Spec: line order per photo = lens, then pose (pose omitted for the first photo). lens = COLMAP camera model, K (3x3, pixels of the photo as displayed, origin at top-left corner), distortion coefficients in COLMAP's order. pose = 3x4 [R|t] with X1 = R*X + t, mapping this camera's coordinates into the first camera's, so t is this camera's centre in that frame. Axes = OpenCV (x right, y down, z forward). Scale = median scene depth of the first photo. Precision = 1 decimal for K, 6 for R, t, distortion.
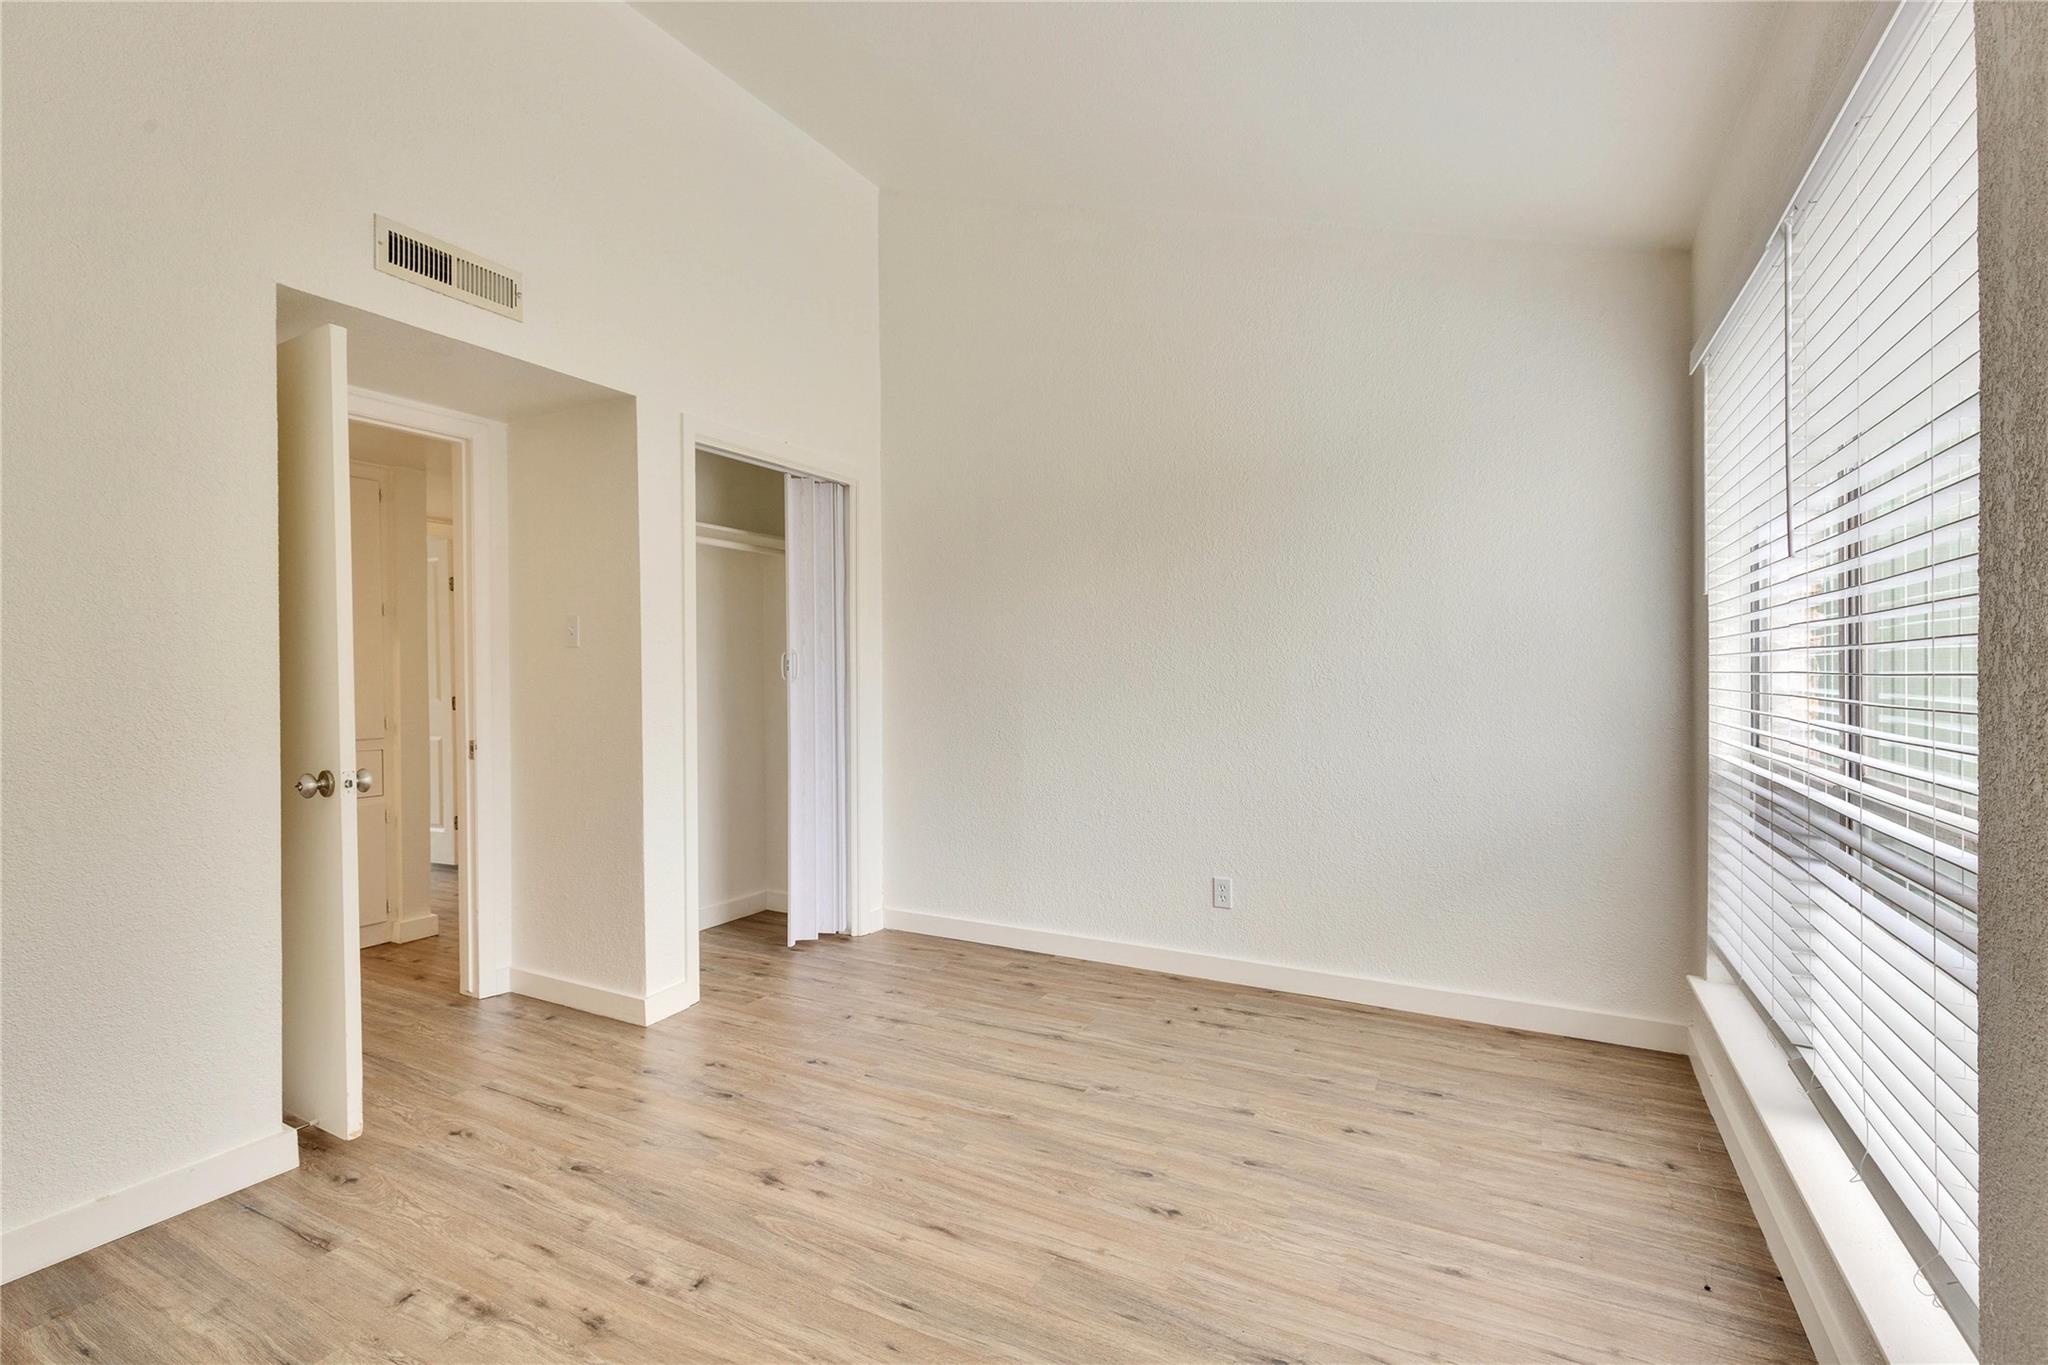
lens RADIAL K [[933.1, 0, 1028.7], [0, 933.1, 675.8], [0, 0, 1]] dist [0.002539, 0.000466]
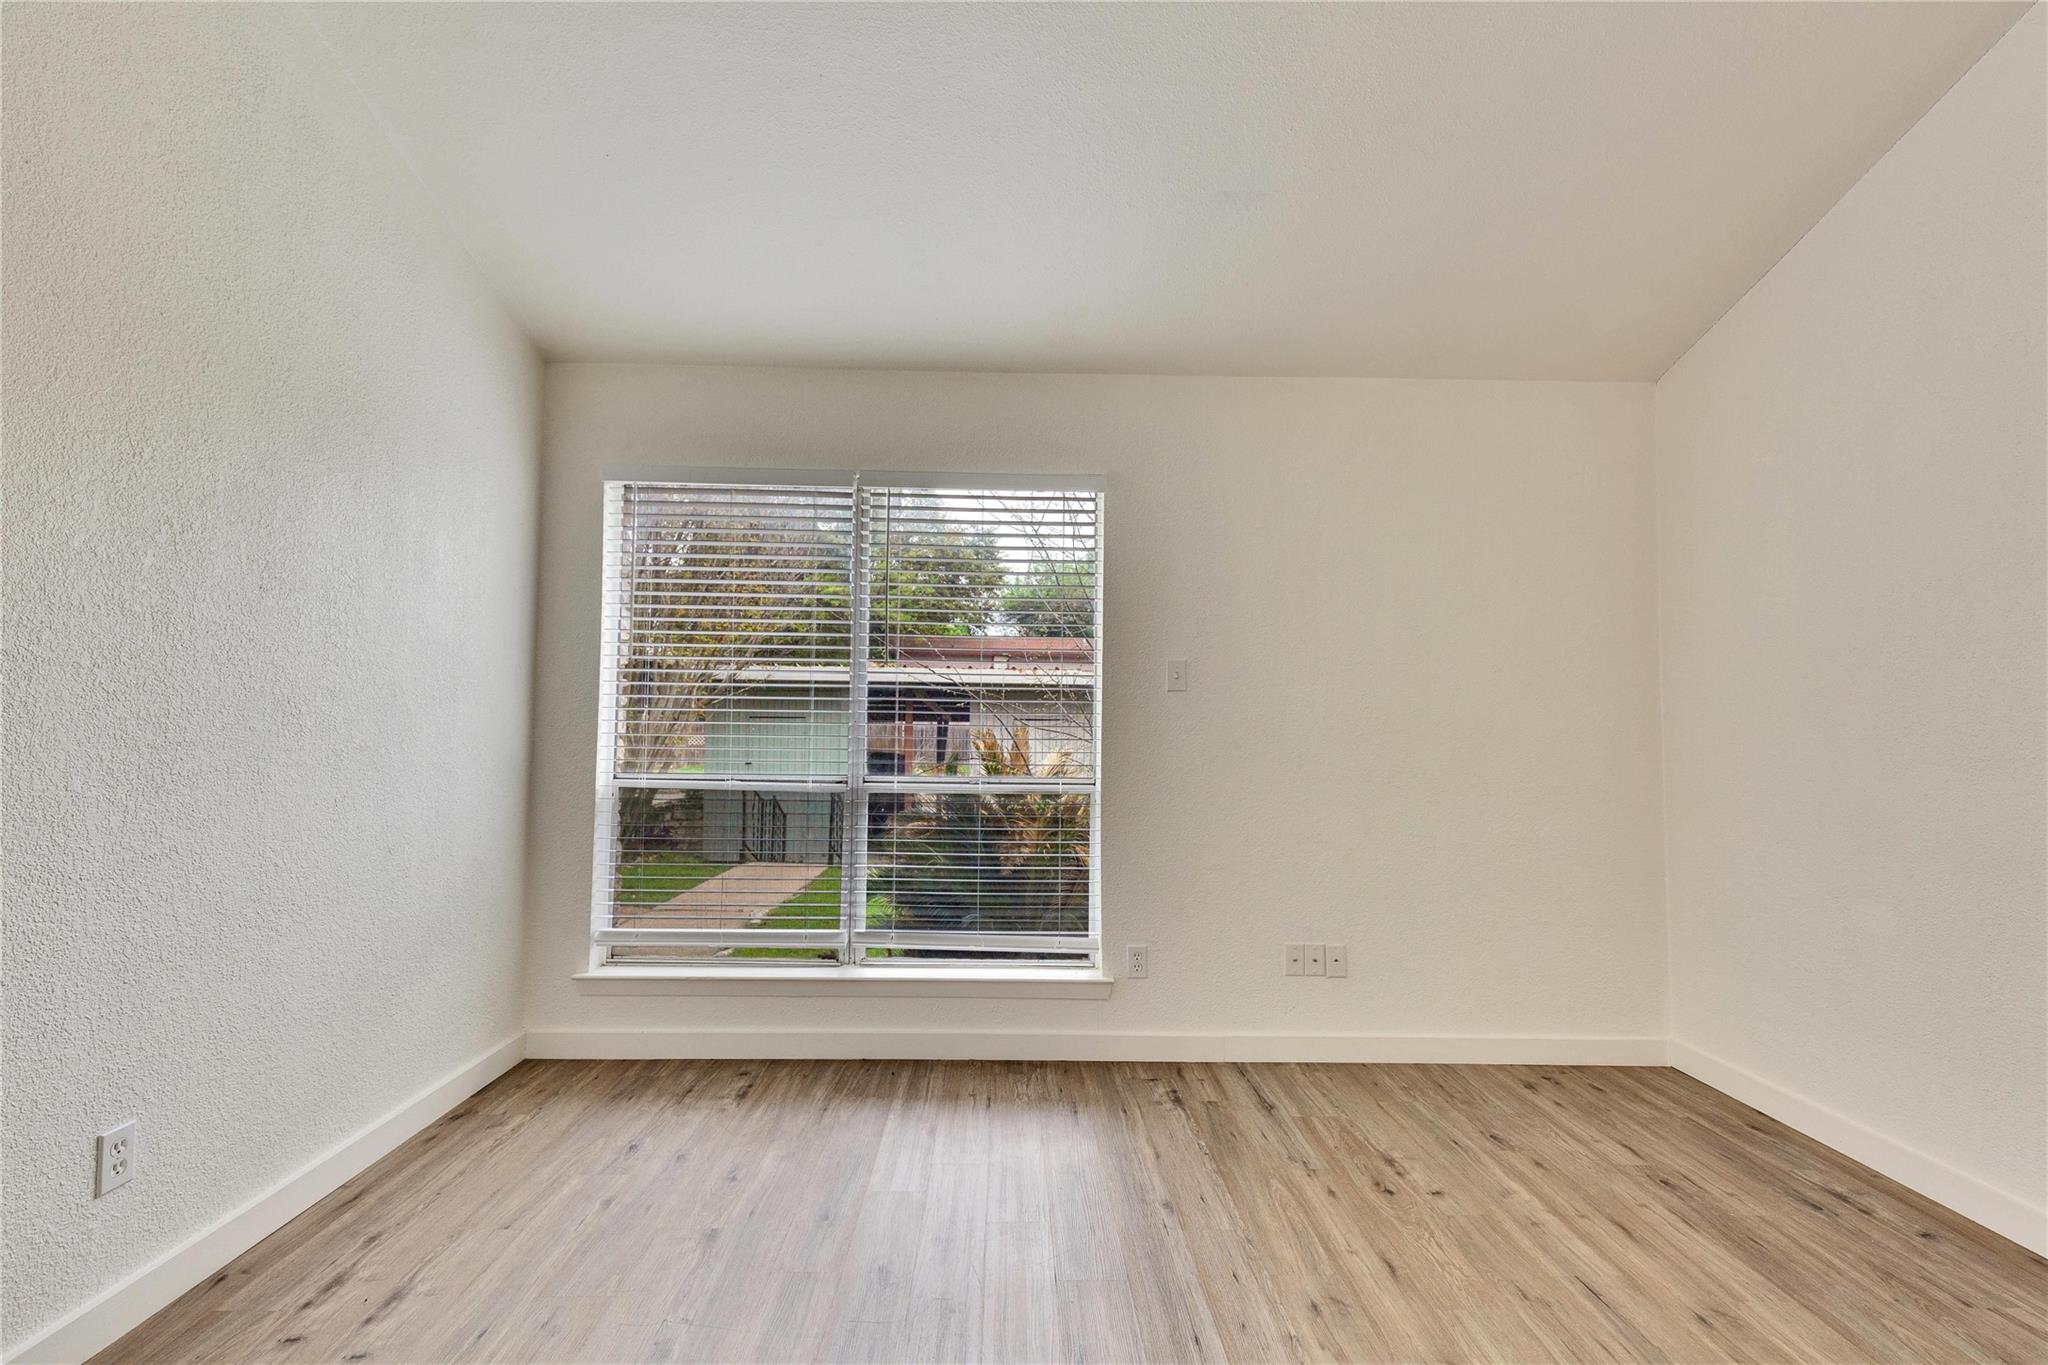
lens RADIAL K [[933.1, 0, 1031.4], [0, 933.1, 686.3], [0, 0, 1]] dist [0.002539, 0.000466]
pose [[-0.490035, 0.032817, 0.871085, -0.559358], [-0.002099, 0.999244, -0.038826, 0.002335], [-0.871700, -0.020854, -0.489596, 0.987587]]
